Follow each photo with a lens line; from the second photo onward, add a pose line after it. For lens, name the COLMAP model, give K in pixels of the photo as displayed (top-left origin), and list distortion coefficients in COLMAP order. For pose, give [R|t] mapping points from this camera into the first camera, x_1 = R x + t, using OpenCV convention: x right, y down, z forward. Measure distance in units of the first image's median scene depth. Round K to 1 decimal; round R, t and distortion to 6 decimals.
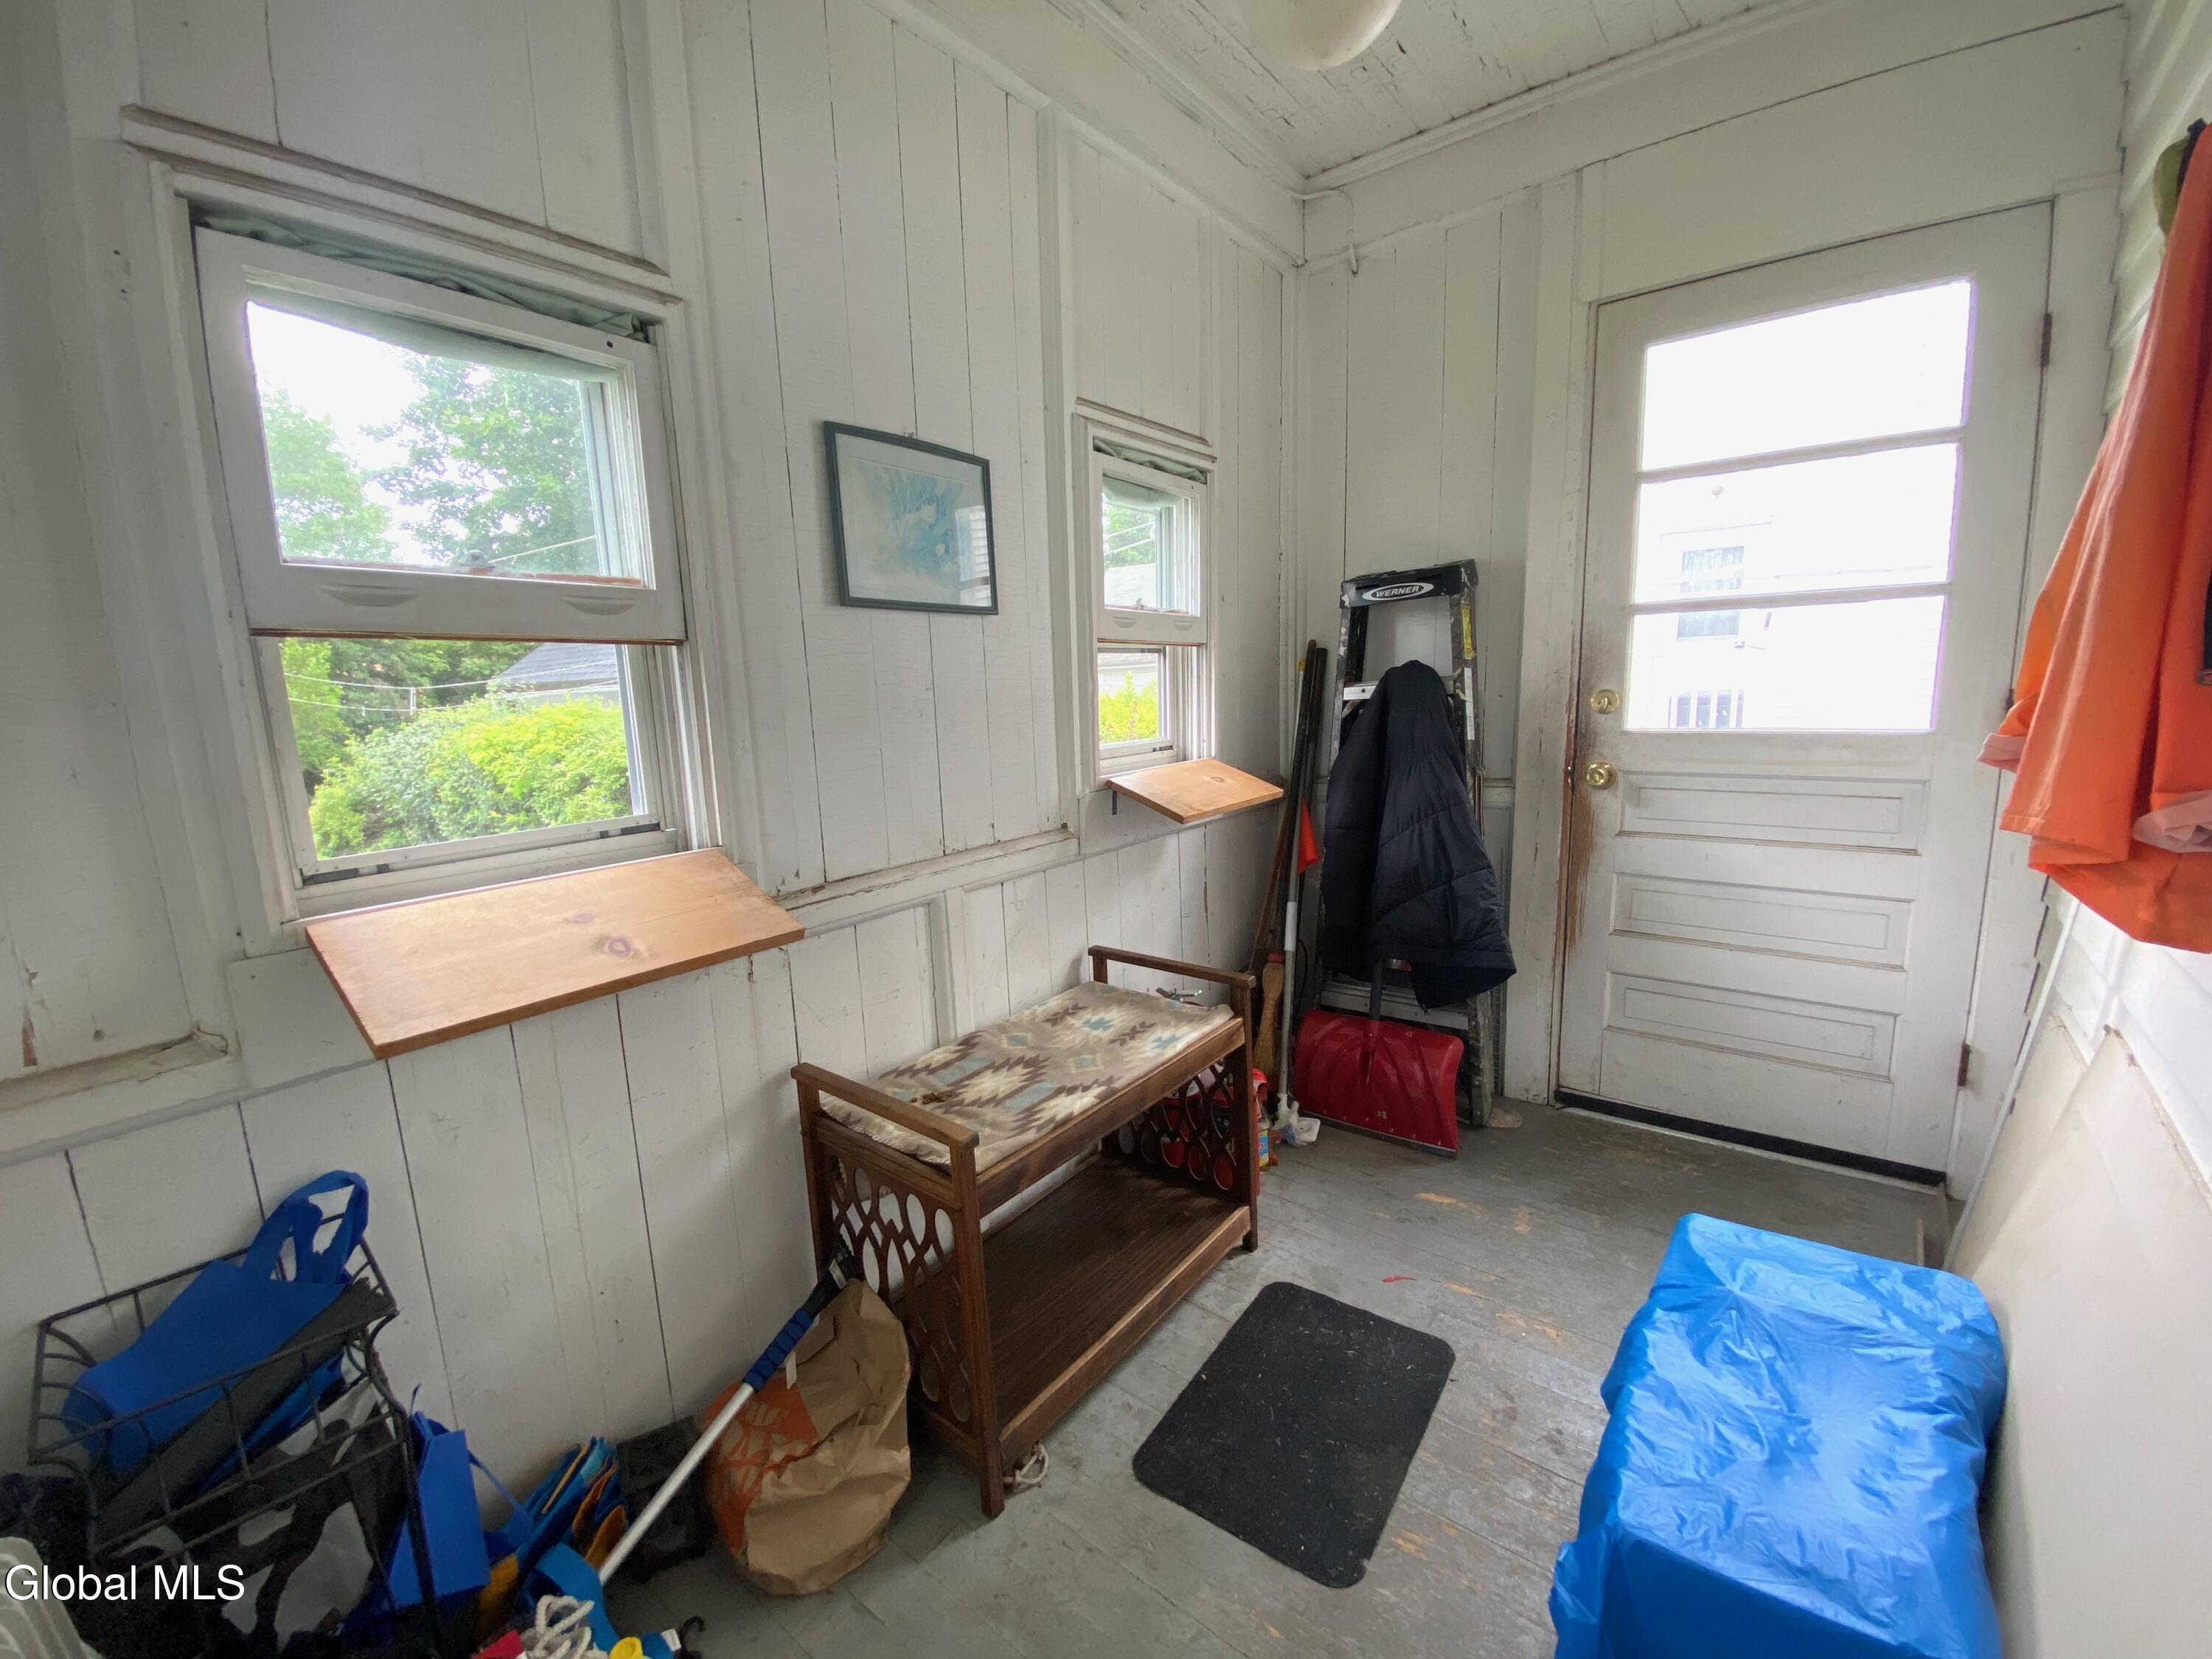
lens RADIAL K [[908.1, 0, 1097.4], [0, 908.1, 844.9], [0, 0, 1]] dist [-0.001642, -0.003949]
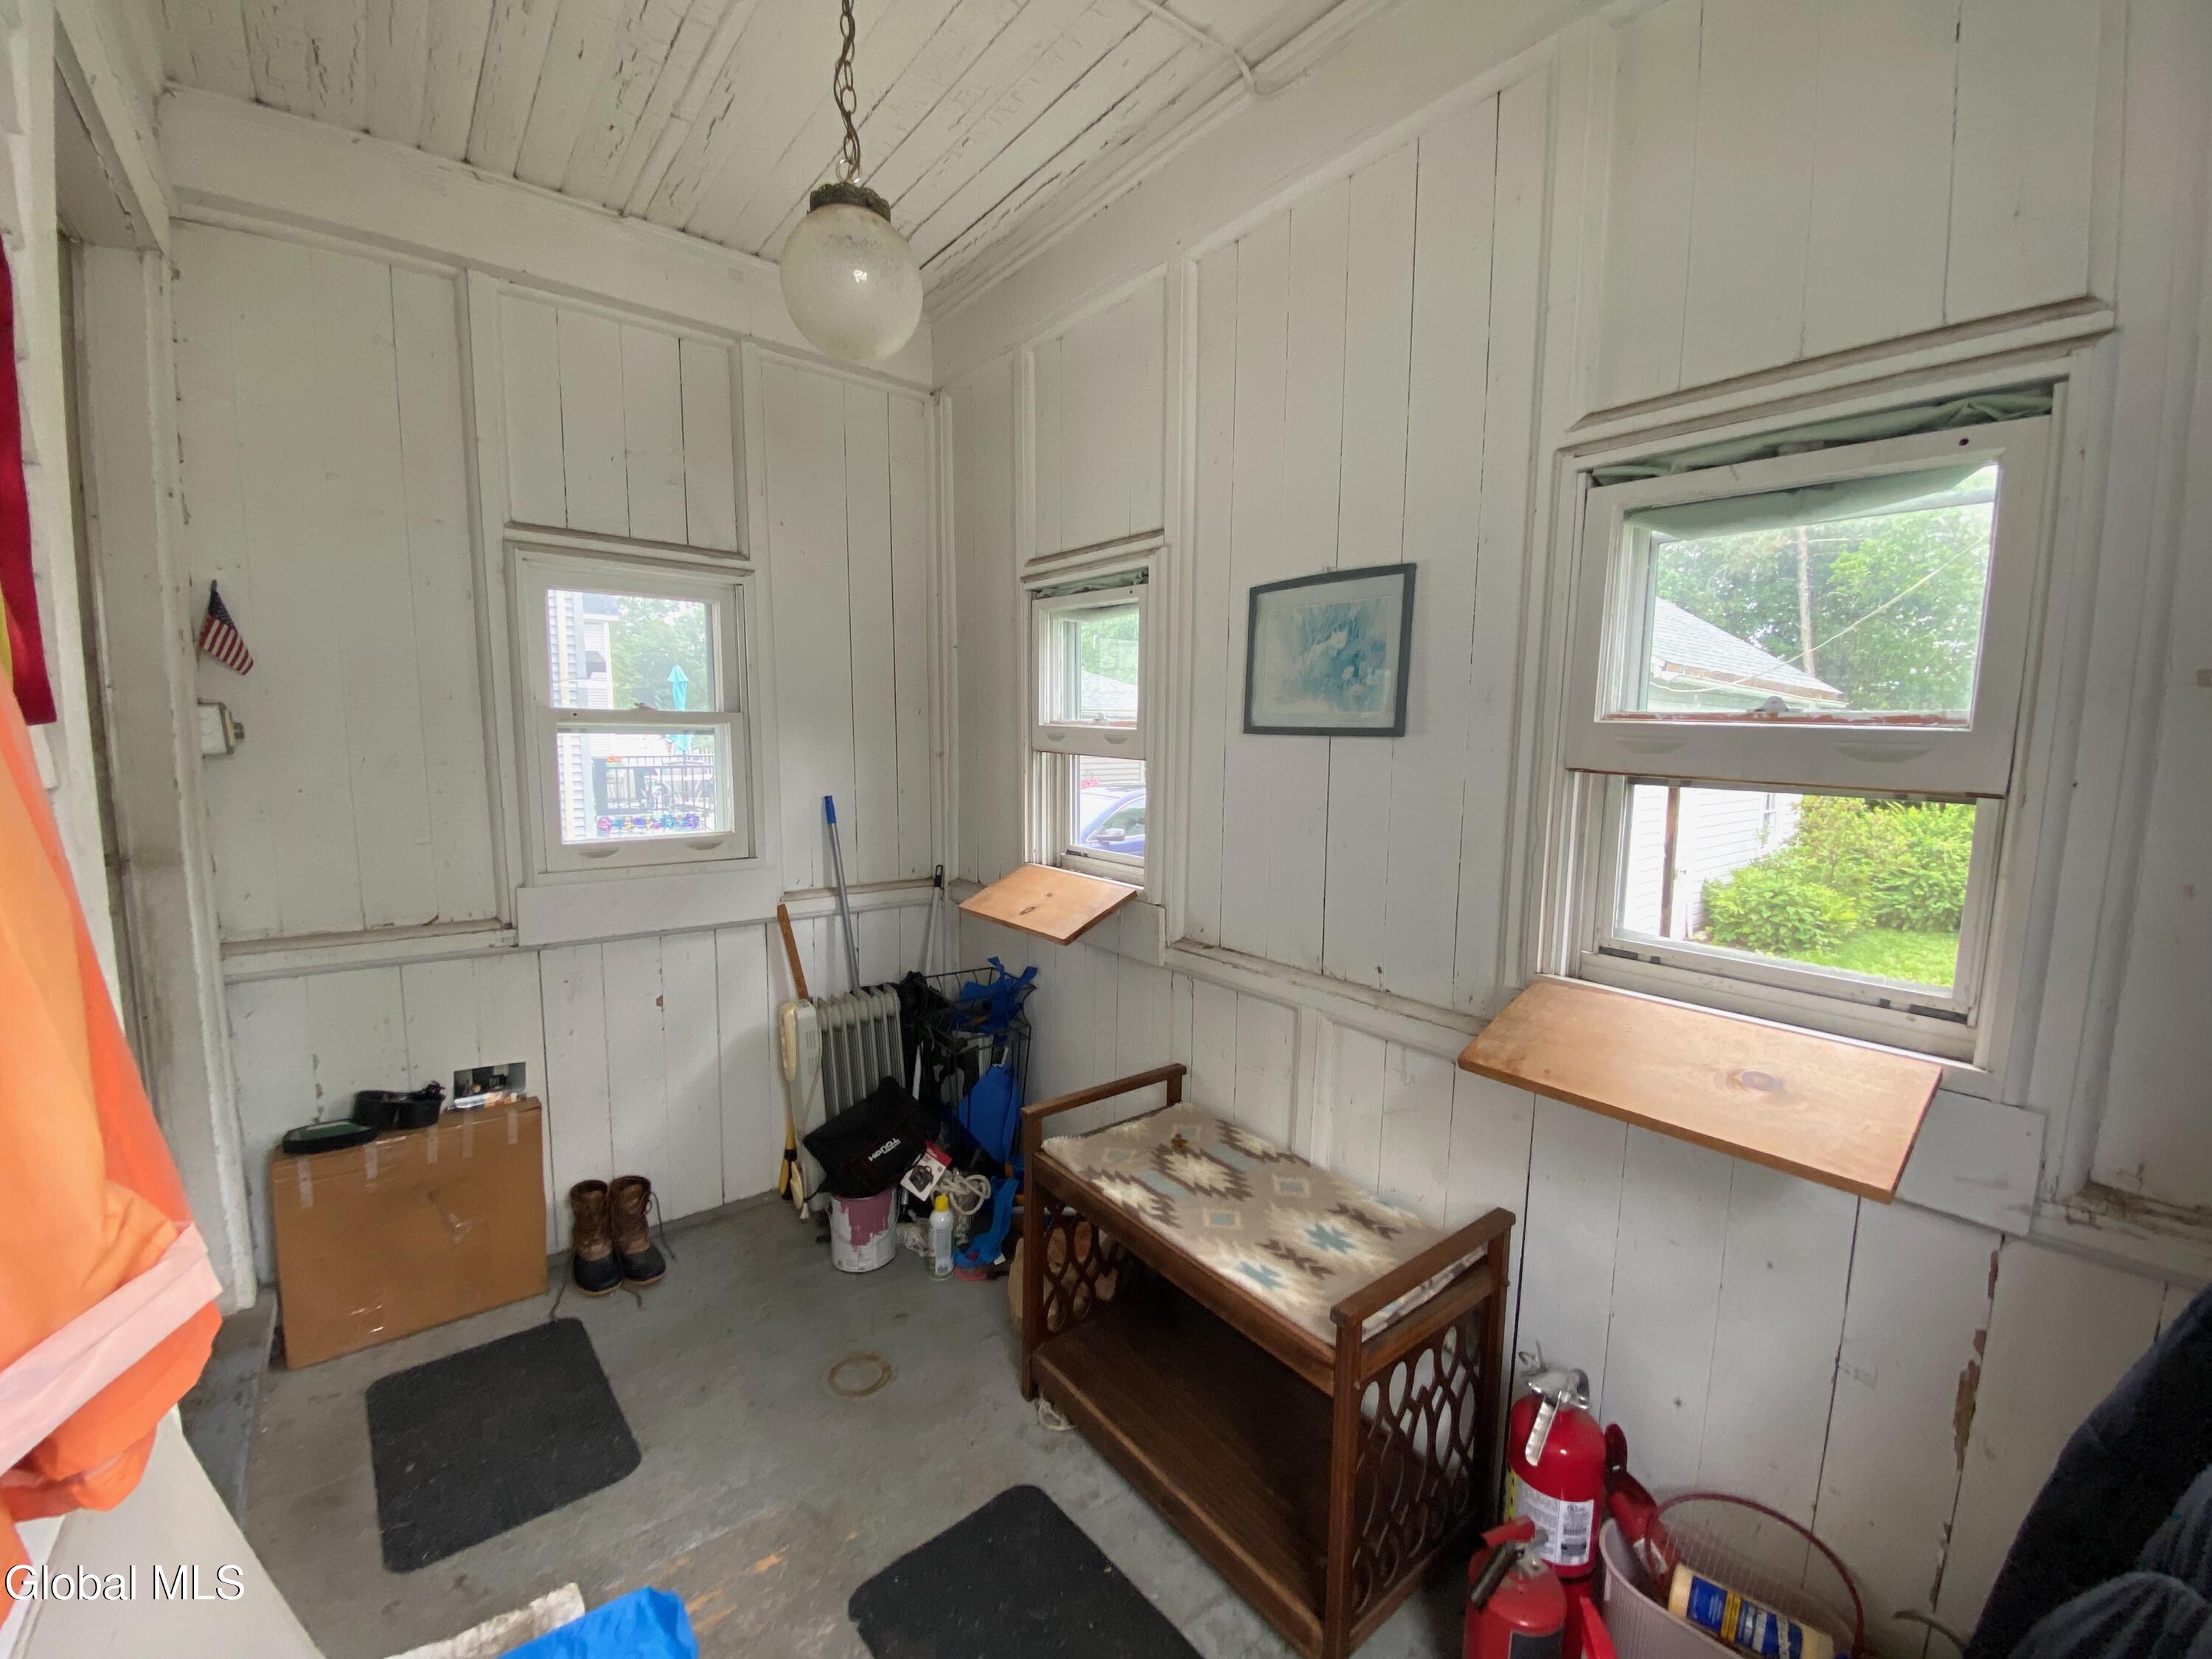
lens RADIAL K [[908.1, 0, 1101.7], [0, 908.1, 817.0], [0, 0, 1]] dist [-0.001642, -0.003949]
pose [[-0.243282, 0.142720, -0.959398, 0.876816], [-0.161057, 0.969441, 0.185054, -0.322641], [0.956491, 0.199538, -0.212862, 1.014443]]
